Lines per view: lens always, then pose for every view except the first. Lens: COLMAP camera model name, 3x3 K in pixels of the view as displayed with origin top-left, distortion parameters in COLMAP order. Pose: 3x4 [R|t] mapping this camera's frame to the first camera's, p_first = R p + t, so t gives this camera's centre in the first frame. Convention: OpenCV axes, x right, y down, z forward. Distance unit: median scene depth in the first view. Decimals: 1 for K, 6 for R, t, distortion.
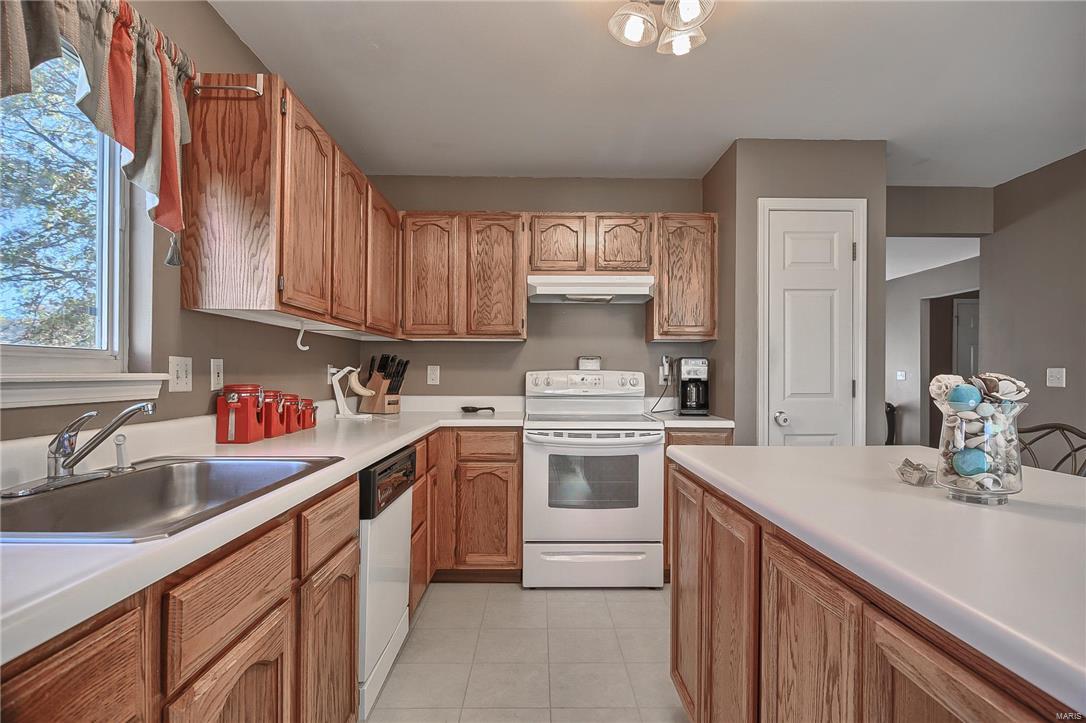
lens RADIAL K [[560.3, 0, 545.2], [0, 560.3, 371.2], [0, 0, 1]] dist [-0.001135, -0.000165]
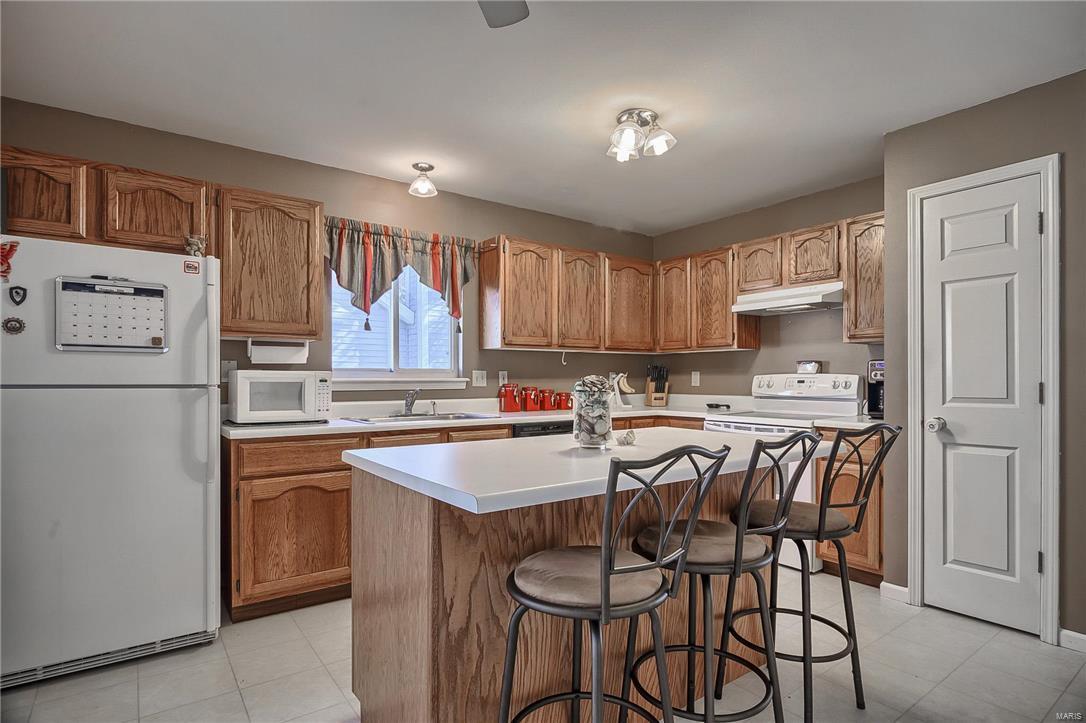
lens RADIAL K [[556.0, 0, 543.6], [0, 556.0, 381.0], [0, 0, 1]] dist [-0.000761, -0.000404]
pose [[0.581528, -0.000999, -0.813526, 0.708524], [0.007308, 0.999965, 0.003997, 0.004691], [0.813494, -0.008270, 0.581515, -0.041994]]
